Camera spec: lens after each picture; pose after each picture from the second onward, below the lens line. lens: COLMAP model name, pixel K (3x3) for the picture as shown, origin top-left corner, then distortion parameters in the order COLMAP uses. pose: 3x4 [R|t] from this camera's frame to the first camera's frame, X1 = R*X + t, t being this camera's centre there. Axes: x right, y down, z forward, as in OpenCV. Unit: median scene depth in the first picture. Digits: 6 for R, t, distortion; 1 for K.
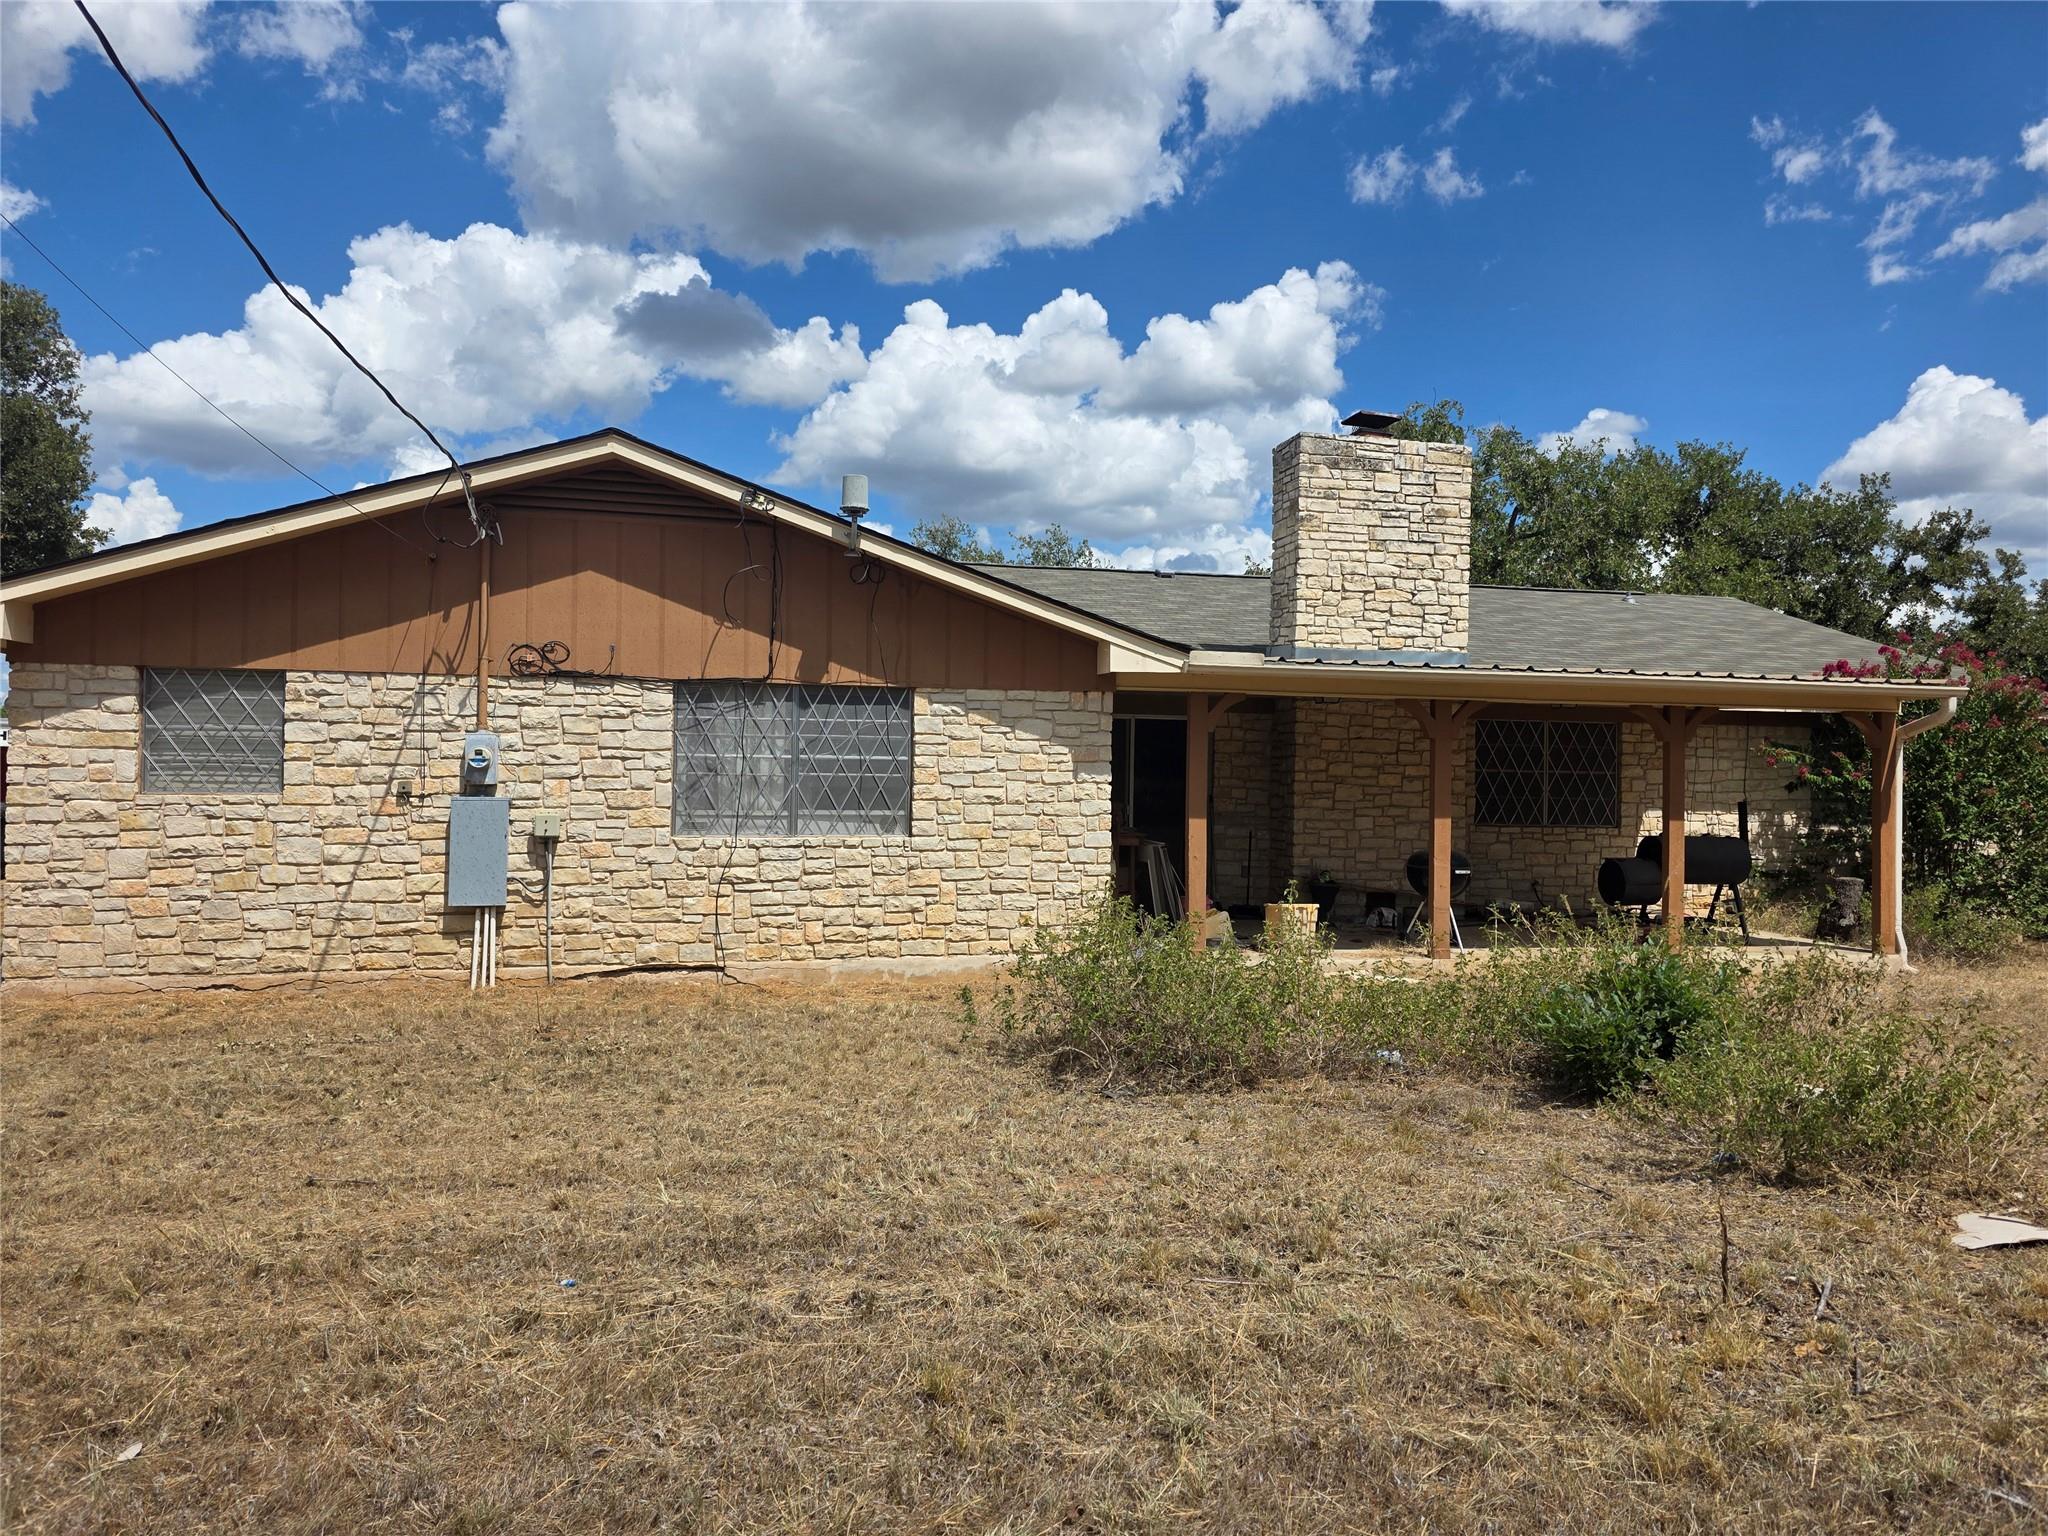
lens RADIAL K [[1388.5, 0, 1031.0], [0, 1388.5, 764.7], [0, 0, 1]] dist [0.070782, -0.068098]
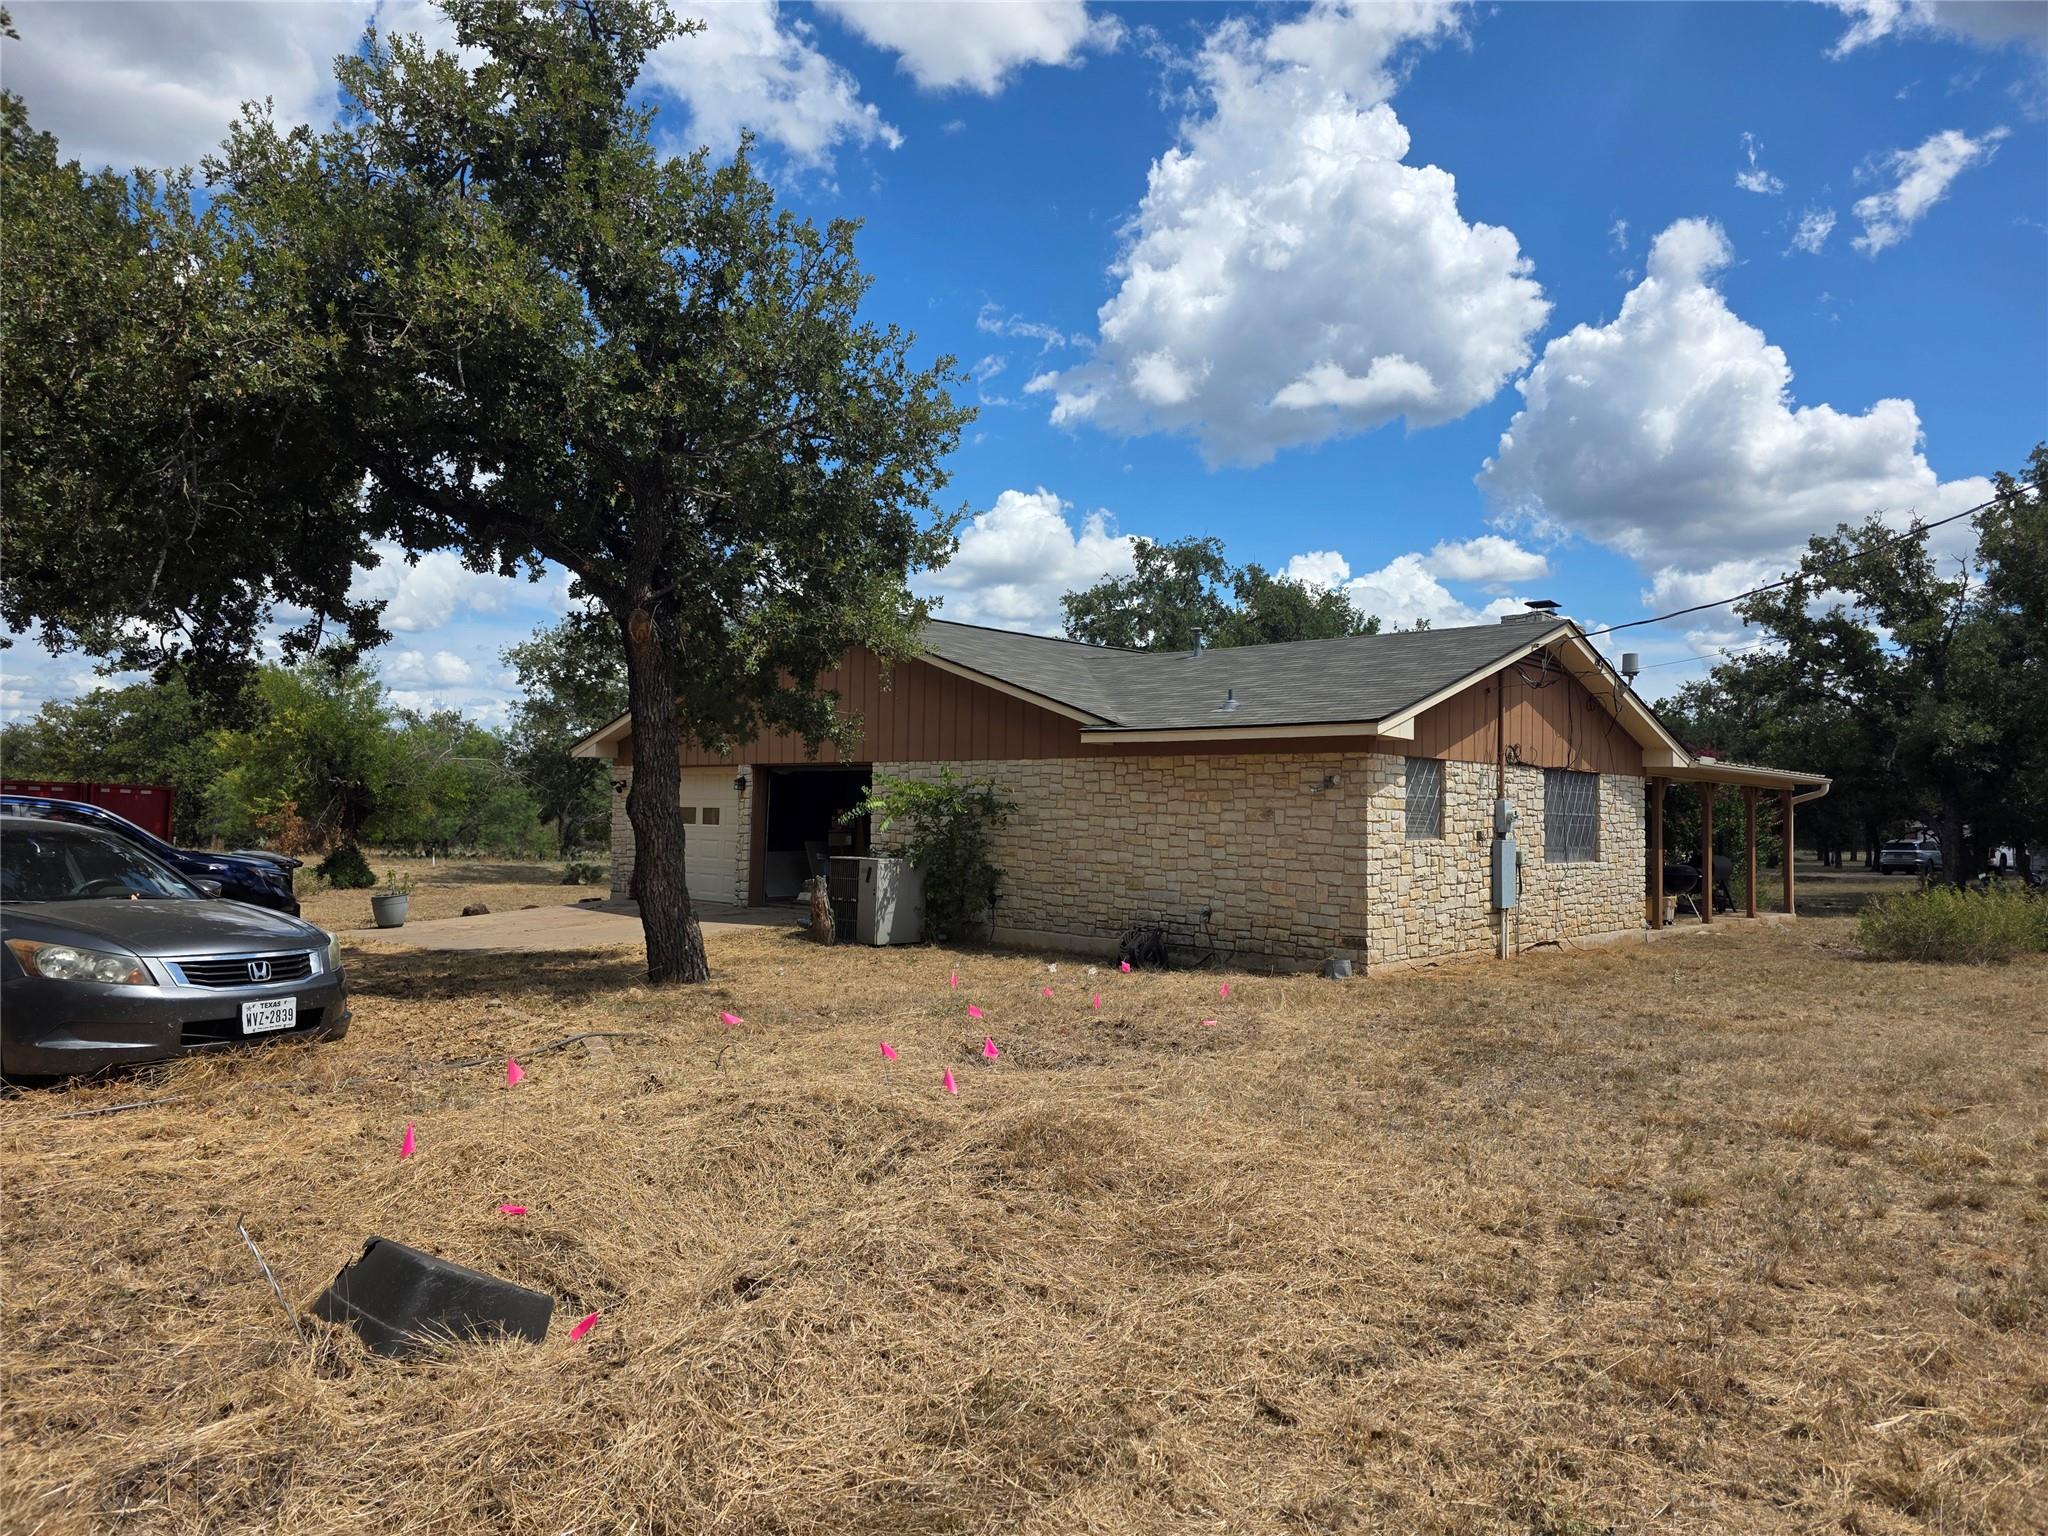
lens RADIAL K [[1371.1, 0, 1024.0], [0, 1371.1, 768.0], [0, 0, 1]] dist [0.153816, -0.231047]
pose [[0.817494, 0.019409, 0.575610, -1.771089], [-0.006220, 0.999671, -0.024875, -0.016594], [-0.575903, 0.016755, 0.817346, 0.010241]]
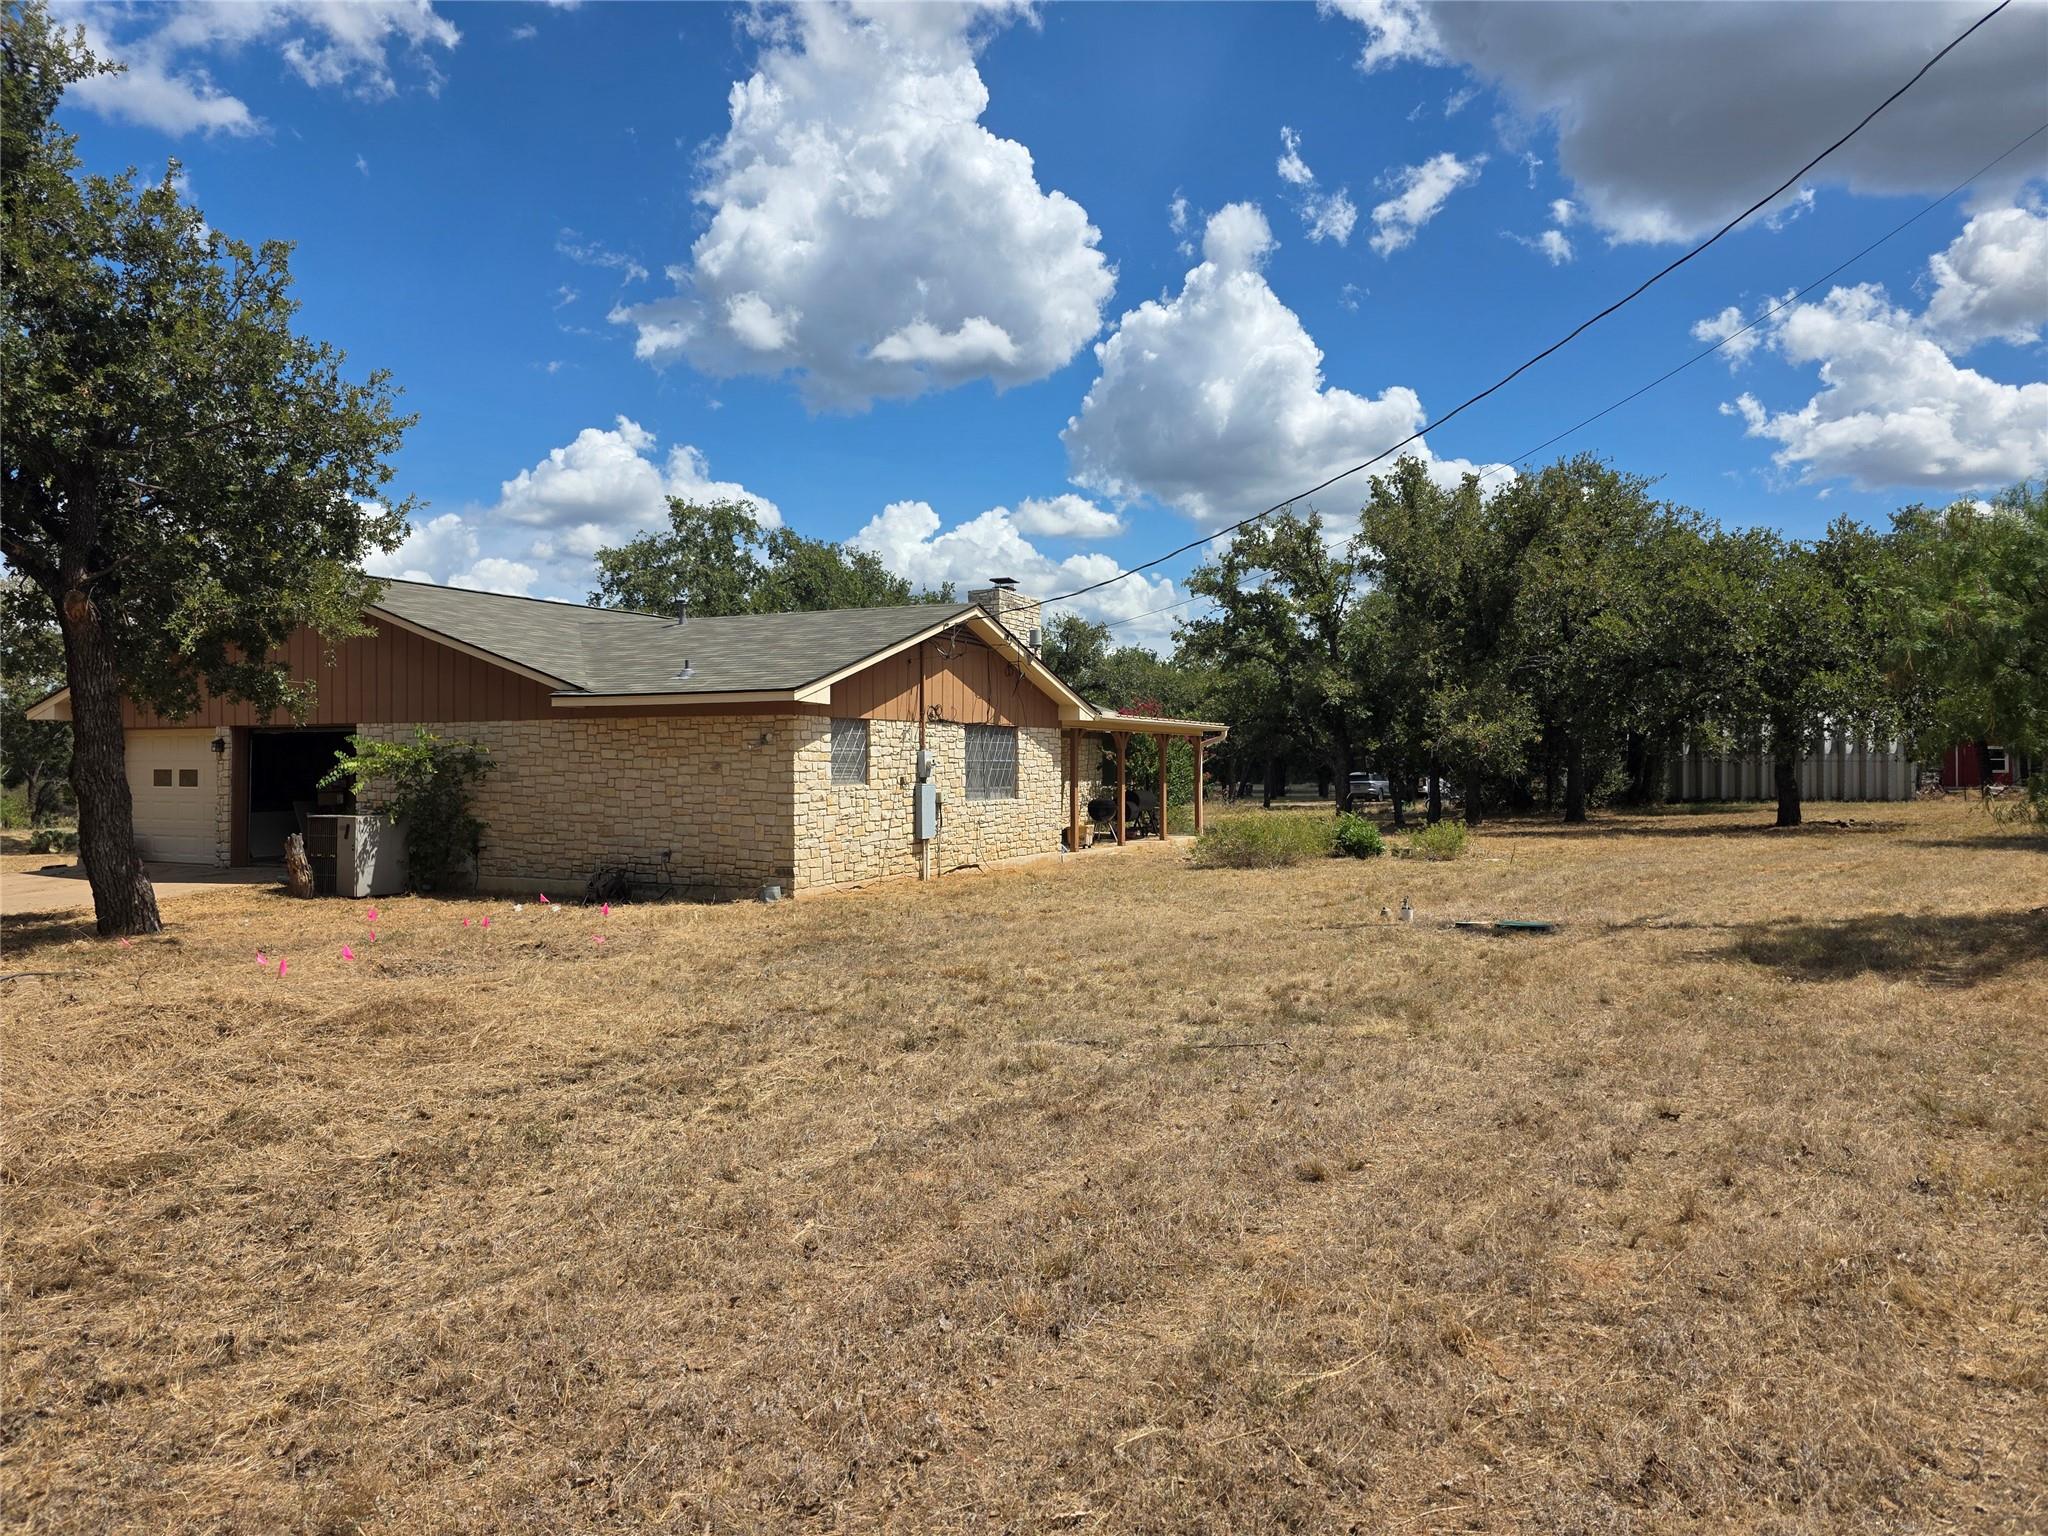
lens RADIAL K [[1388.5, 0, 1031.0], [0, 1388.5, 764.7], [0, 0, 1]] dist [0.070782, -0.068098]
pose [[0.619049, -0.016442, 0.785180, -1.836802], [0.010778, 0.999865, 0.012441, -0.026230], [-0.785278, 0.000761, 0.619143, -0.323899]]
